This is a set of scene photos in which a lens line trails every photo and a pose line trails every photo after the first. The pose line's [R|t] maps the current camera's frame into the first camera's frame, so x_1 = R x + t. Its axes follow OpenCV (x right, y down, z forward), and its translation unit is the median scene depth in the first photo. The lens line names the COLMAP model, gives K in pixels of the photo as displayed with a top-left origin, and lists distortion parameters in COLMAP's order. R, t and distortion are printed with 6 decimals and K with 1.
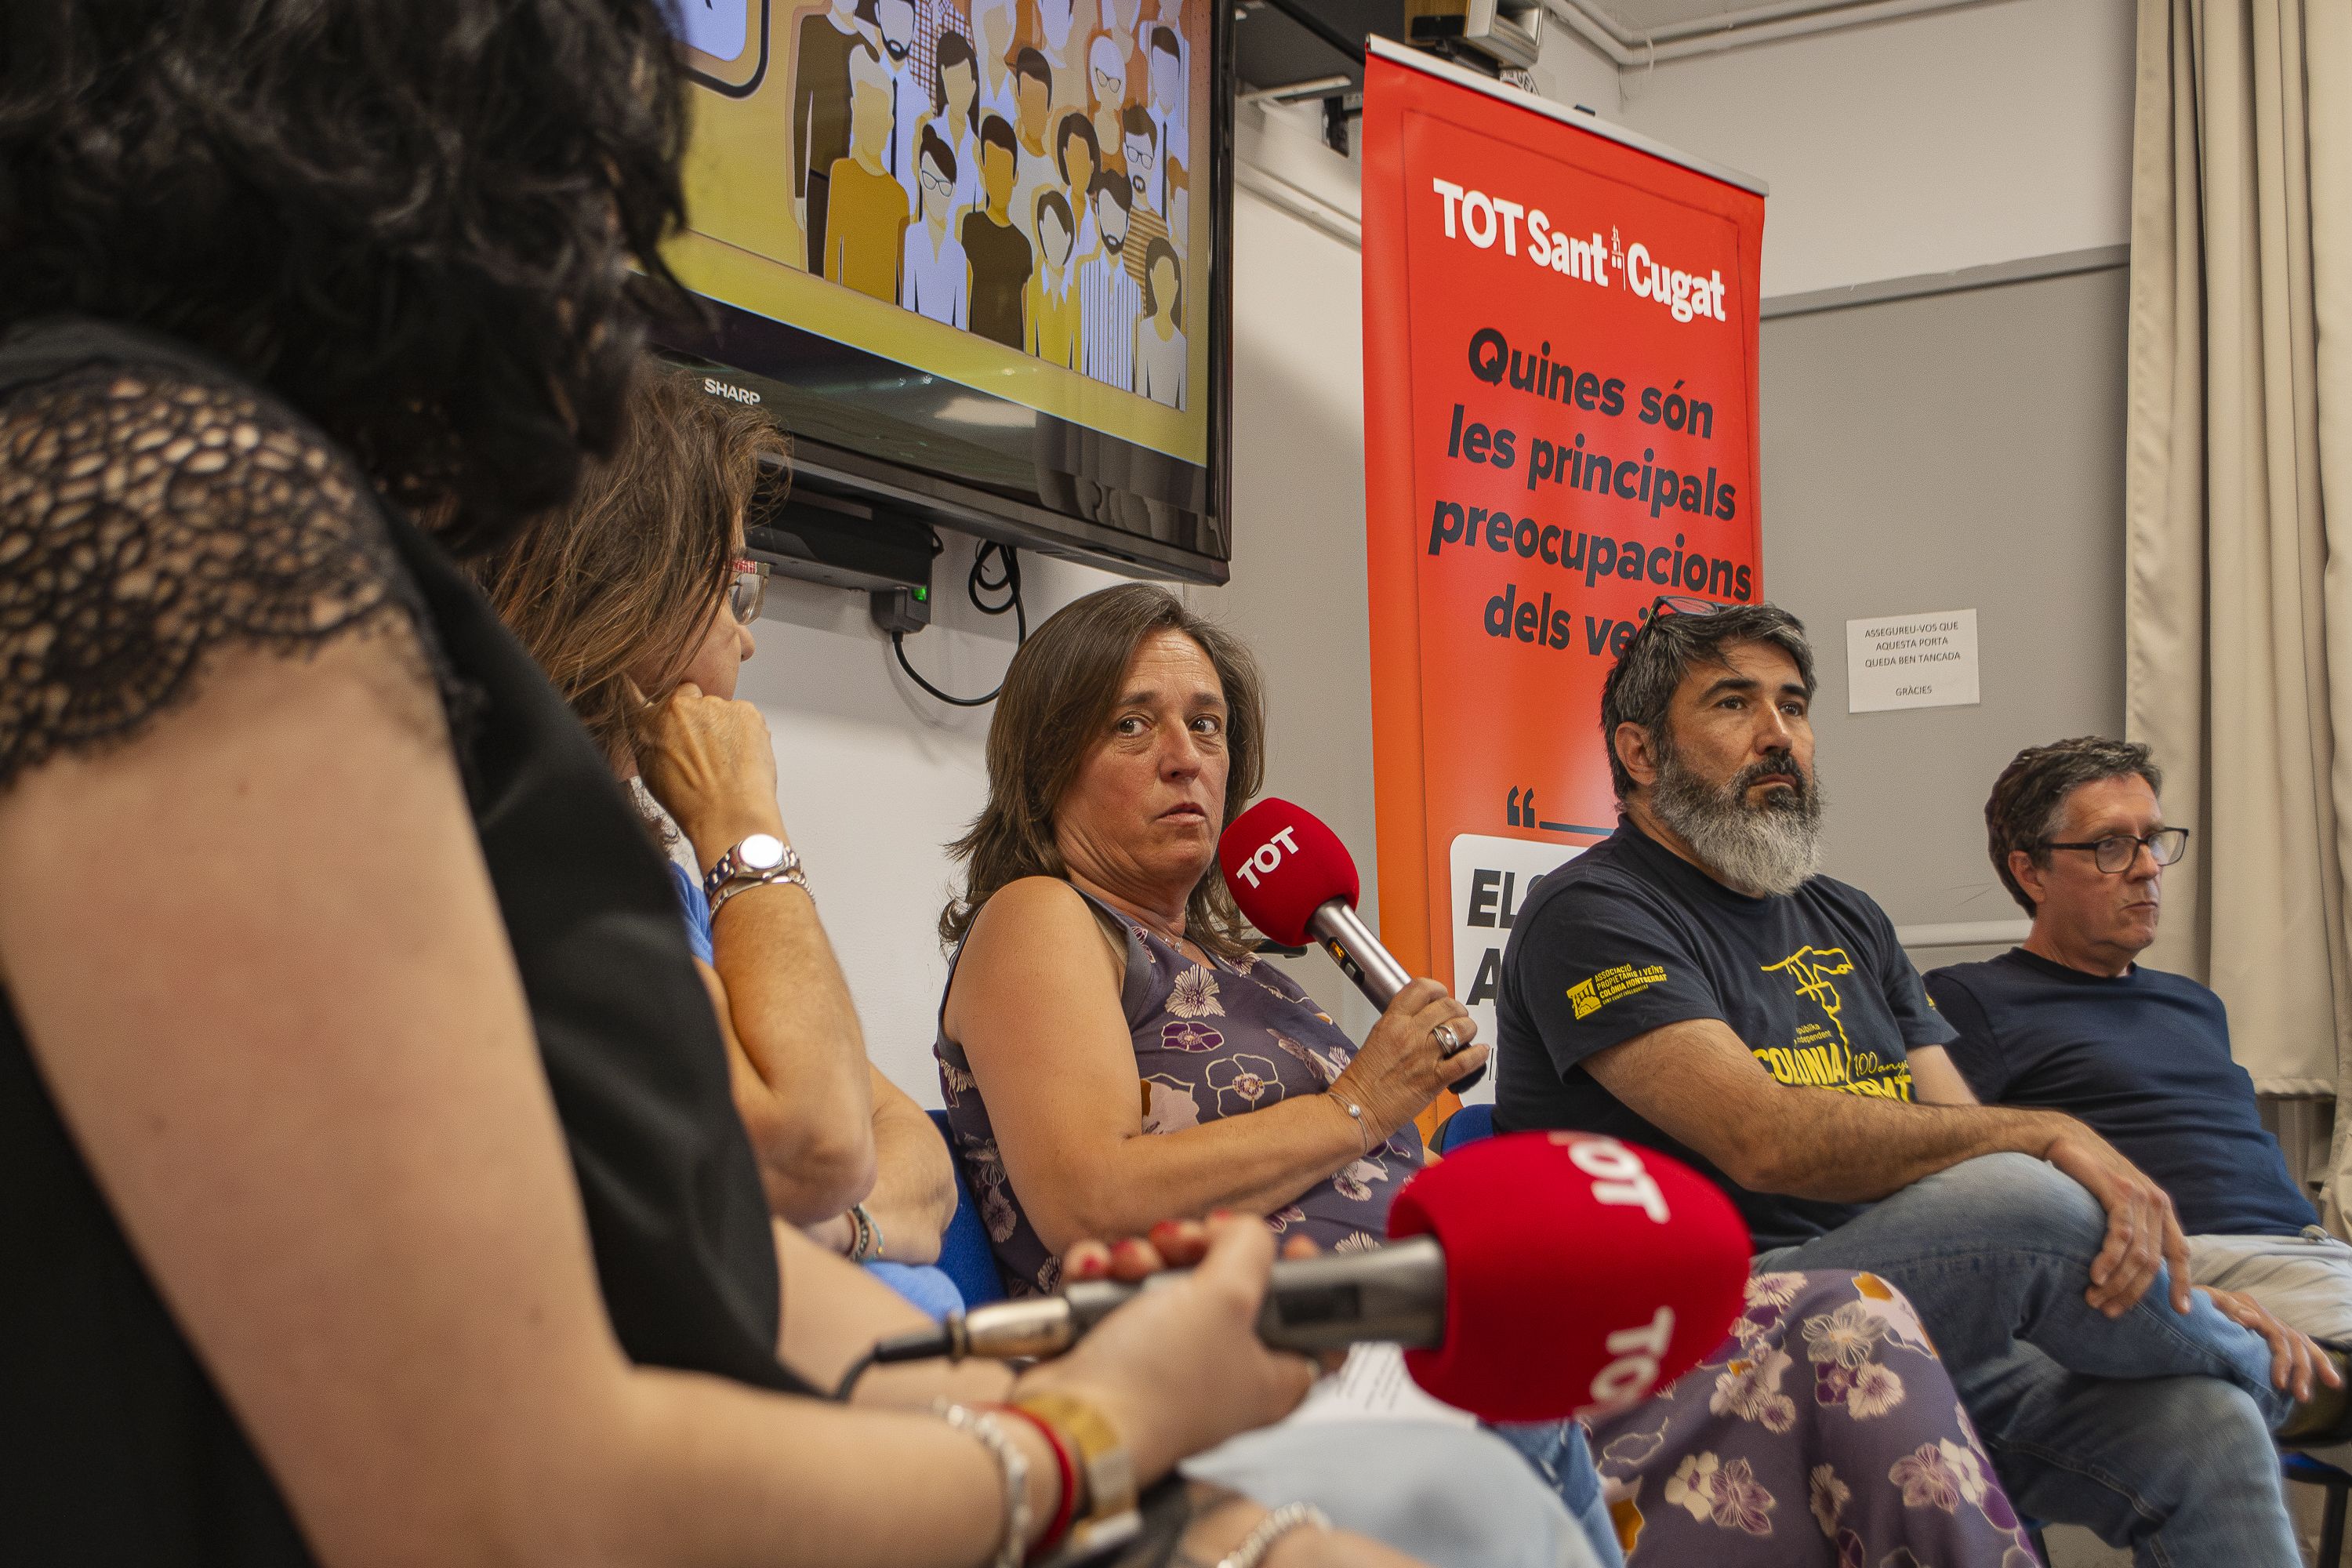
lens RADIAL K [[3226.8, 0, 1176.0], [0, 3226.8, 784.0], [0, 0, 1]] dist [-0.022473, -0.012439]
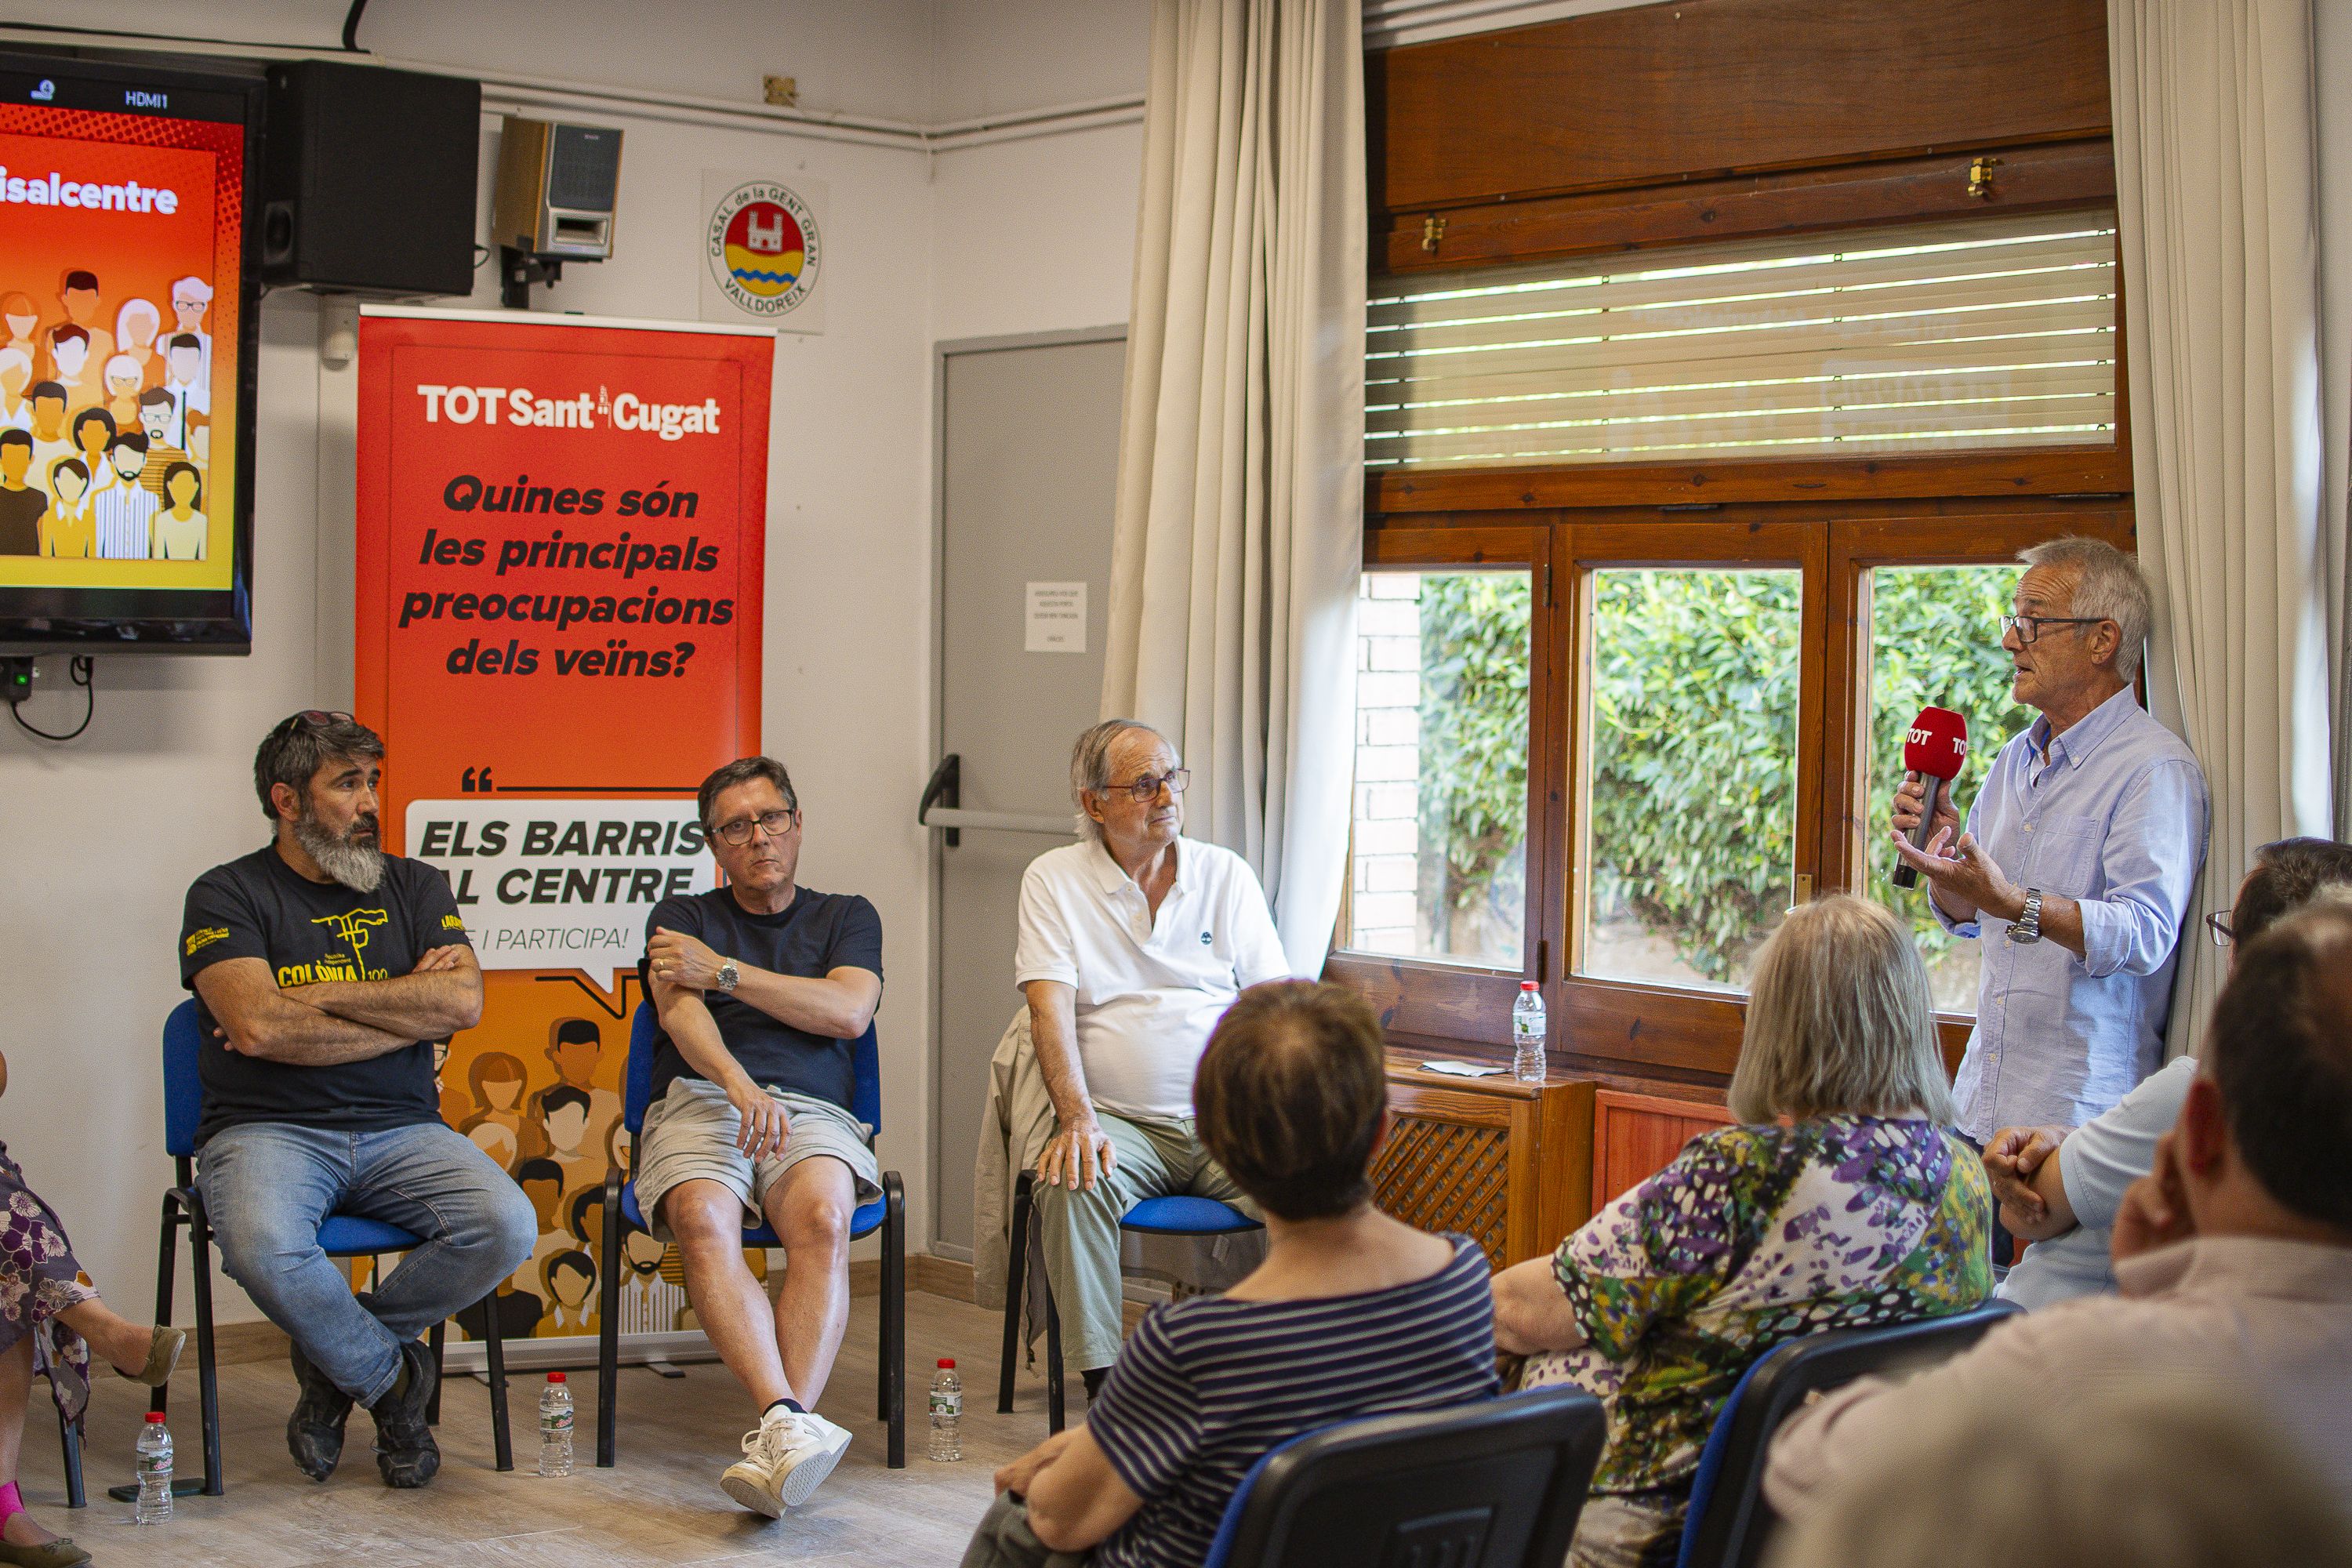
lens RADIAL K [[3768.3, 0, 1173.2], [0, 3768.3, 722.9], [0, 0, 1]] dist [-0.171926, 0.092826]
pose [[0.937599, 0.037160, -0.345728, 1.068814], [0.008490, 0.991530, 0.129597, -0.257831], [0.347616, -0.124445, 0.929342, -0.602486]]
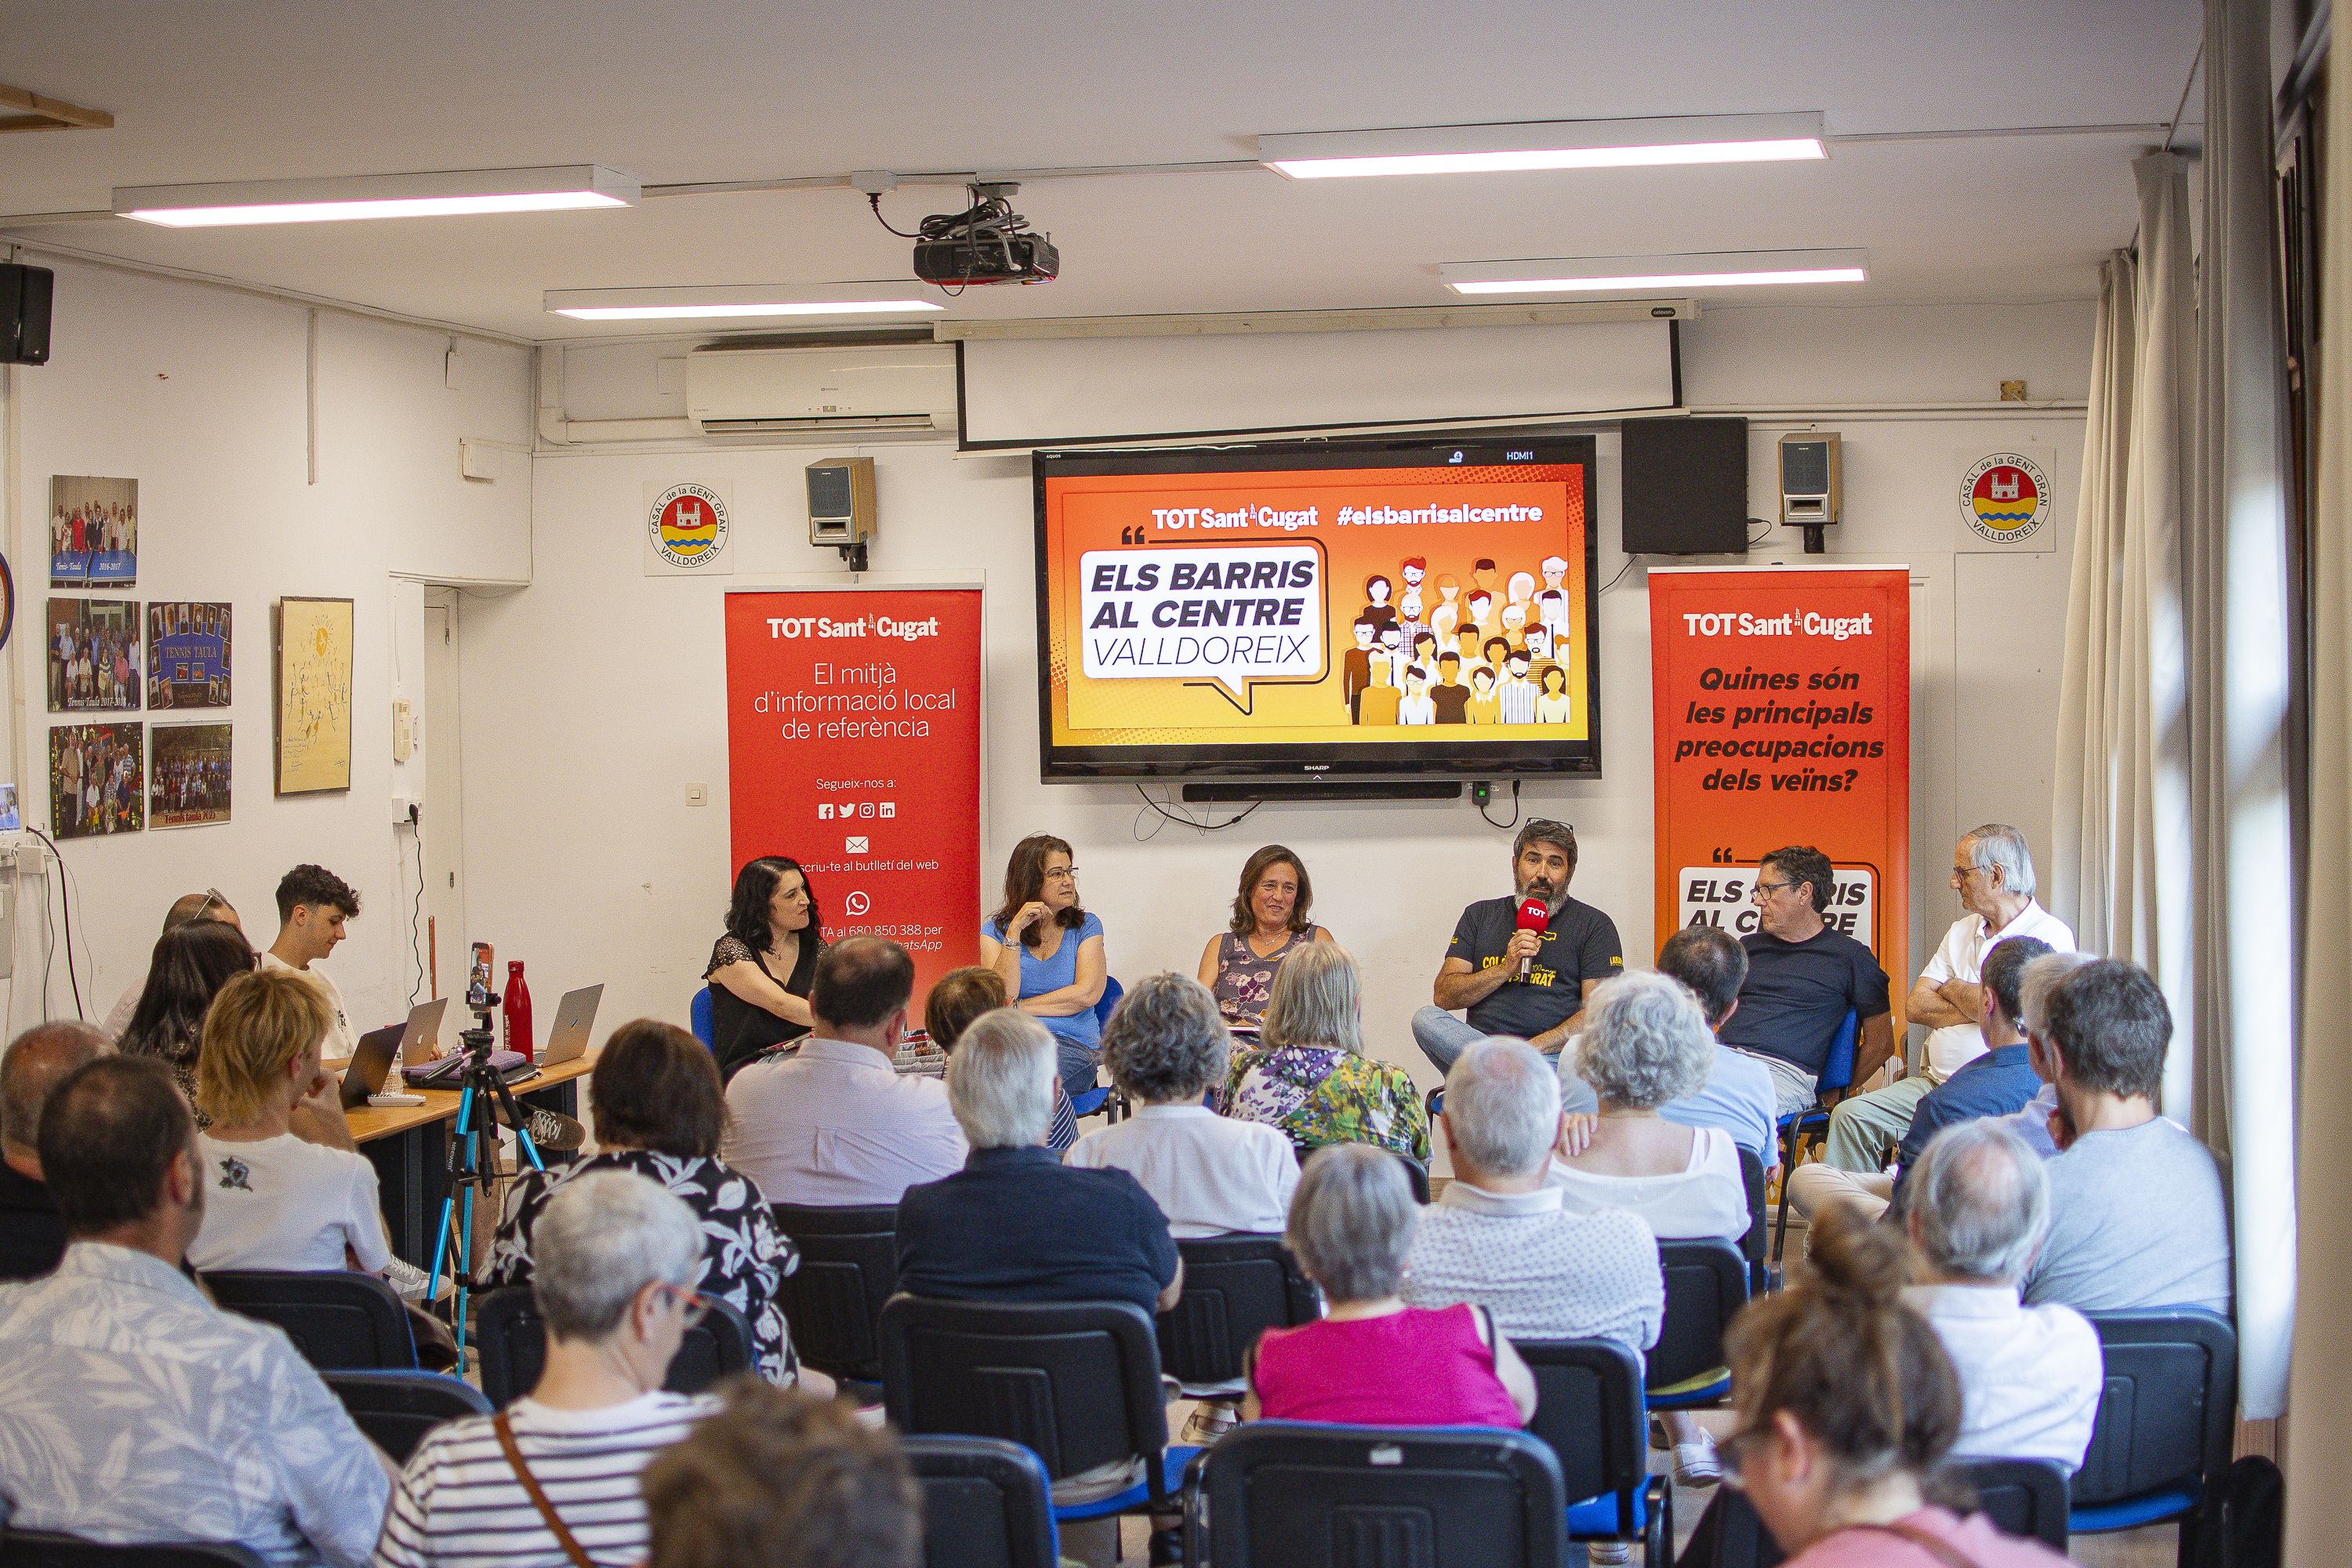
lens RADIAL K [[3768.3, 0, 1173.2], [0, 3768.3, 722.9], [0, 0, 1]] dist [-0.171926, 0.092826]
pose [[0.306942, 0.030853, -0.951228, 2.833033], [0.111263, 0.991458, 0.068060, -0.352035], [0.945202, -0.126727, 0.300887, -0.313208]]
